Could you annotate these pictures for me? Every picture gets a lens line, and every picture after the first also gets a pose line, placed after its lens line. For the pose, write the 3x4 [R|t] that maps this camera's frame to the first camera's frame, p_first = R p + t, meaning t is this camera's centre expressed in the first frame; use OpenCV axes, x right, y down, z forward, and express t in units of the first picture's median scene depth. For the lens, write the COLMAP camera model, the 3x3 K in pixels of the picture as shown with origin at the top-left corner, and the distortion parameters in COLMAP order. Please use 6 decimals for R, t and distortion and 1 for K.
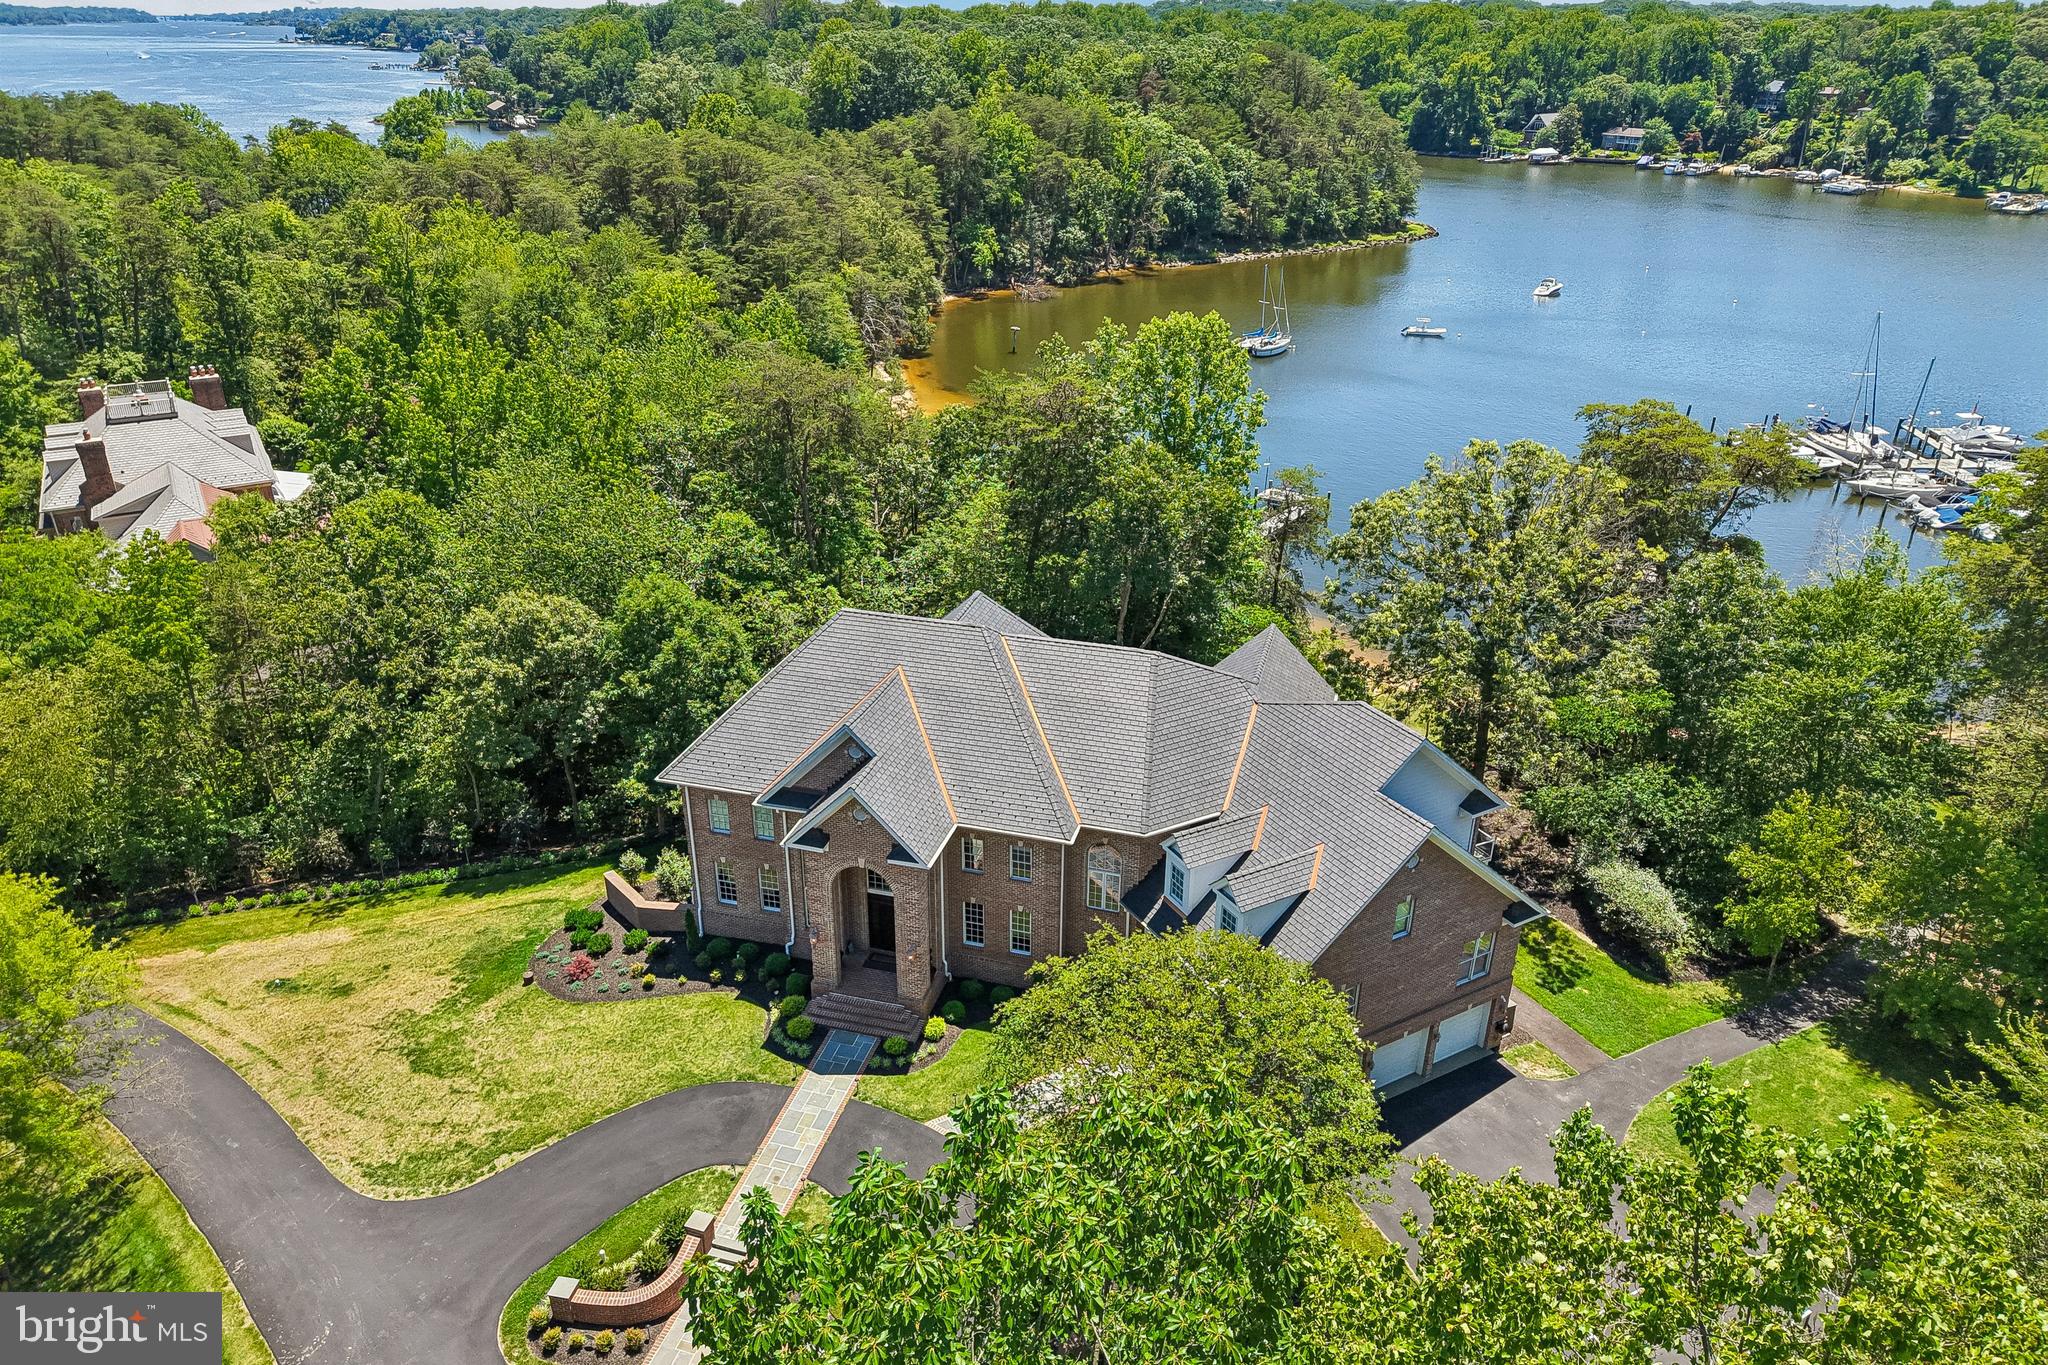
lens RADIAL K [[1372.5, 0, 1024.0], [0, 1372.5, 683.4], [0, 0, 1]] dist [0.014885, -0.014861]
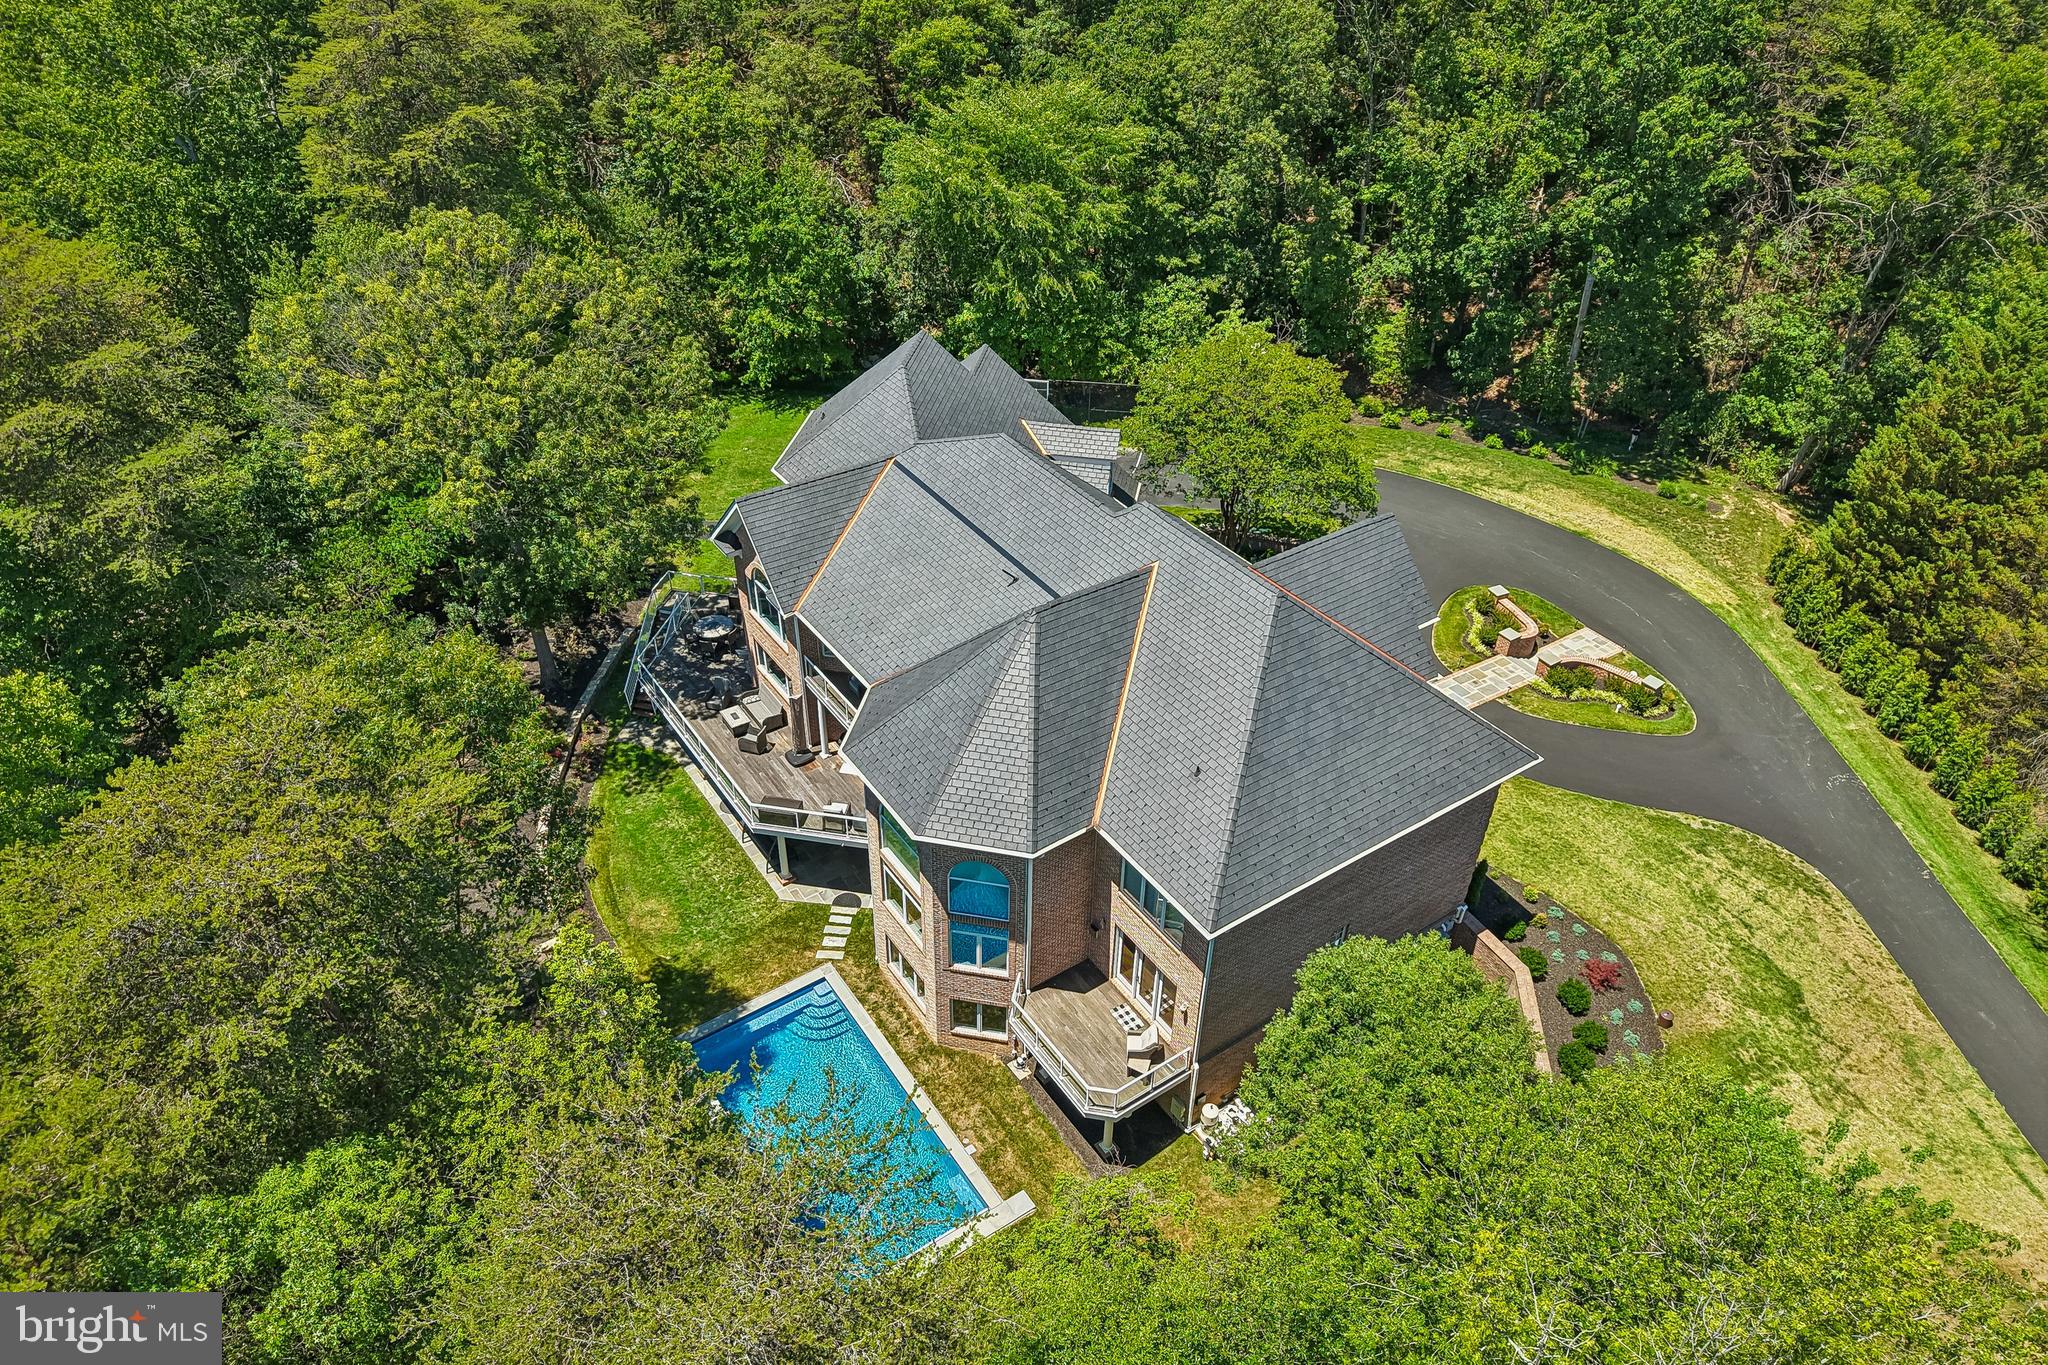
lens RADIAL K [[1372.5, 0, 1023.7], [0, 1372.5, 685.0], [0, 0, 1]] dist [0.014885, -0.014861]
pose [[-0.771699, -0.406586, 0.489049, -0.115045], [0.258081, 0.502604, 0.825096, -0.187008], [-0.581271, 0.762940, -0.282927, 0.386626]]
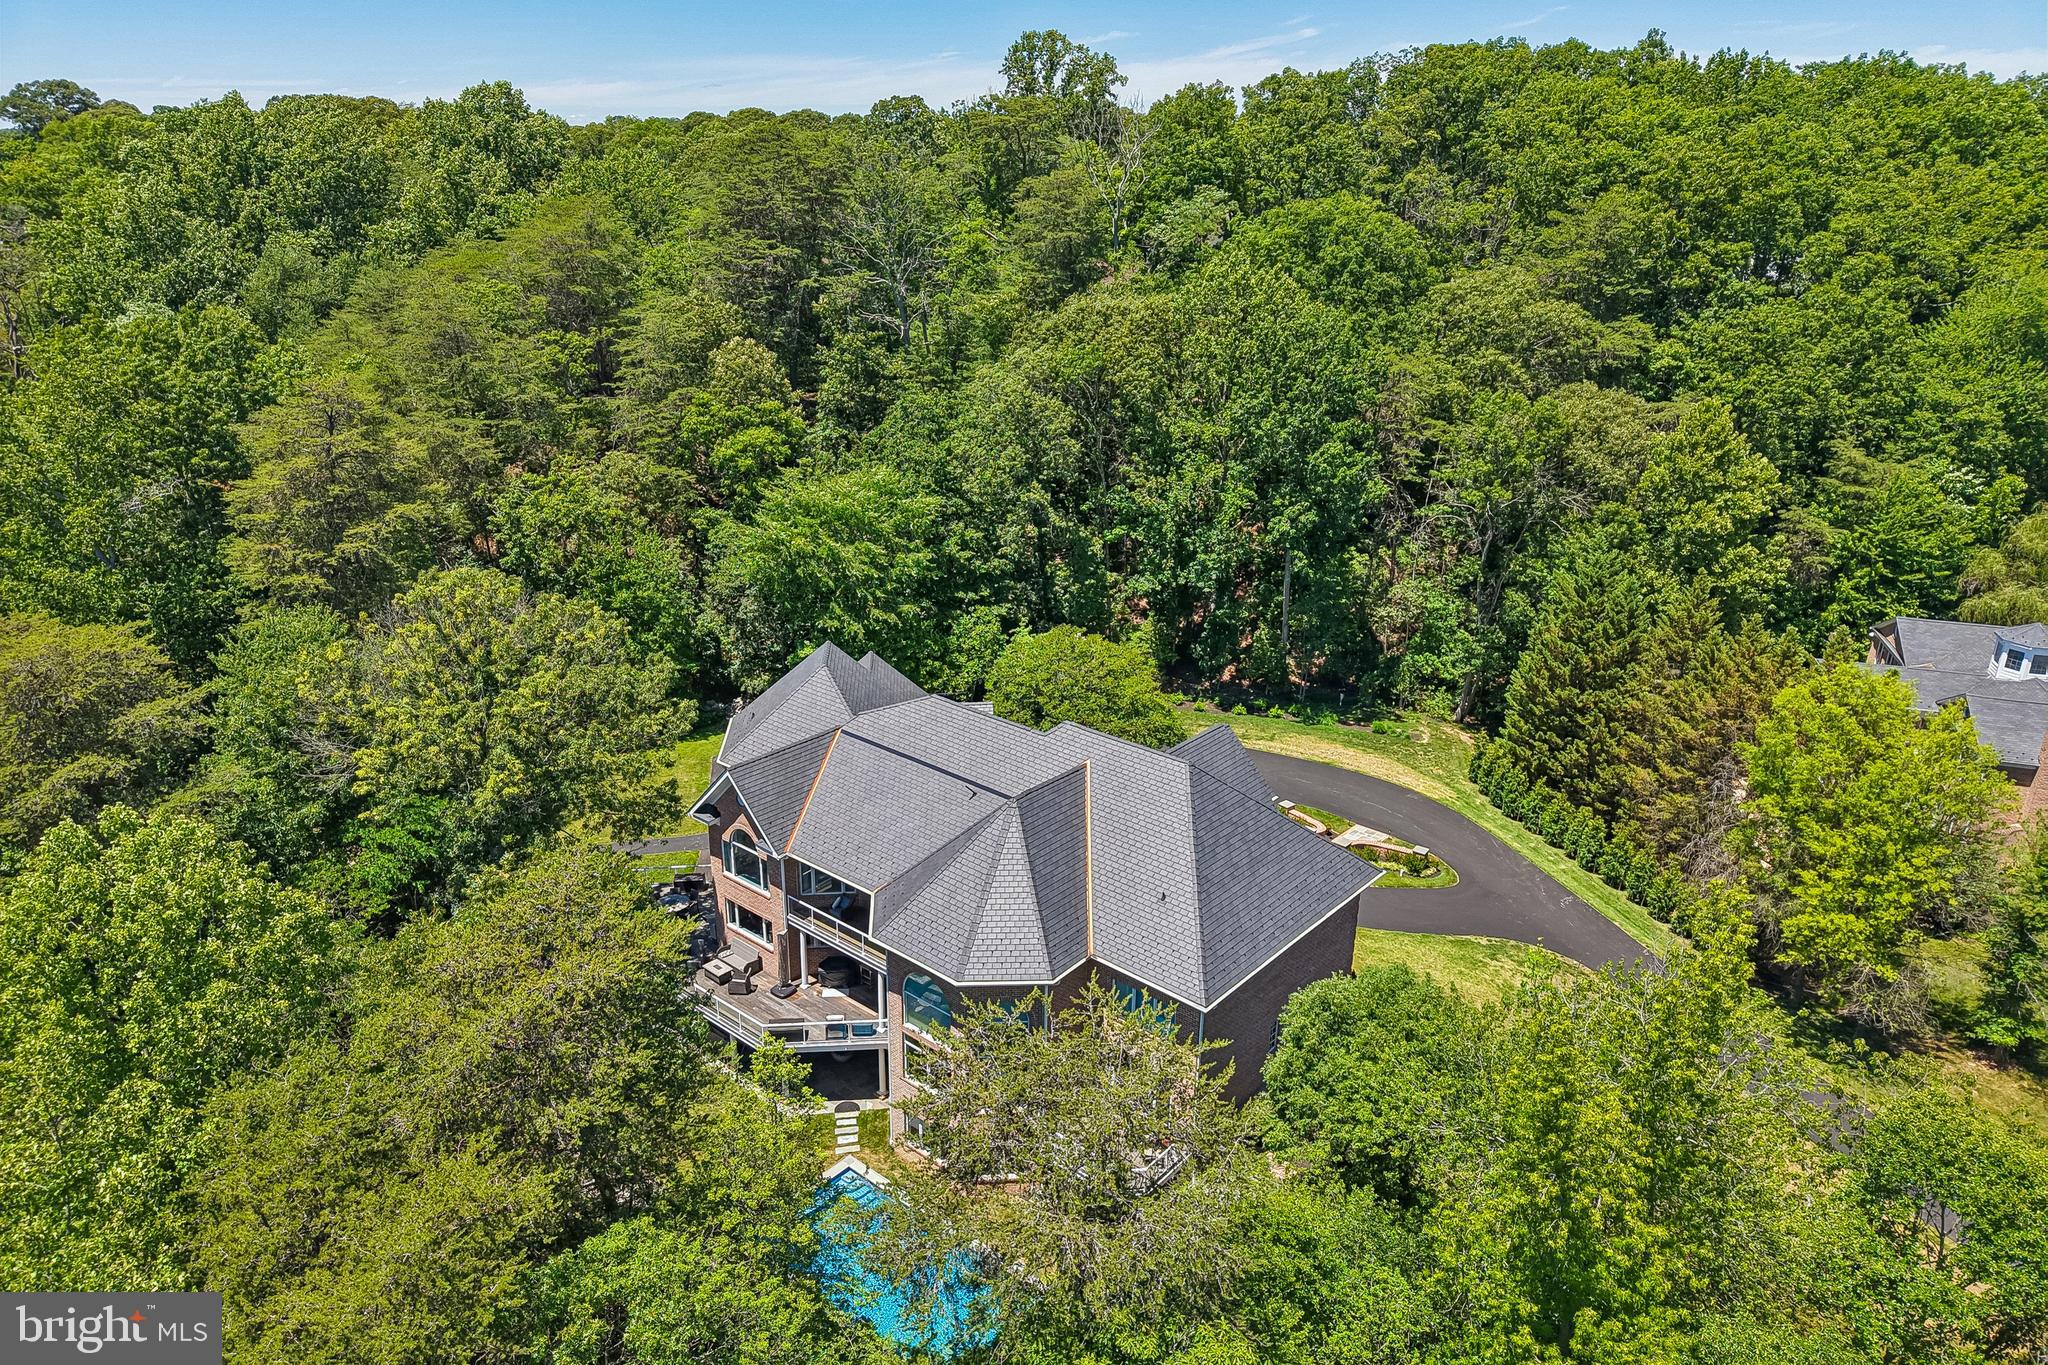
lens RADIAL K [[1372.5, 0, 1015.6], [0, 1372.5, 675.5], [0, 0, 1]] dist [0.014885, -0.014861]
pose [[-0.909478, -0.167559, 0.380490, -0.109371], [0.162912, 0.698369, 0.696951, -0.226837], [-0.382503, 0.695848, -0.607854, 0.465494]]
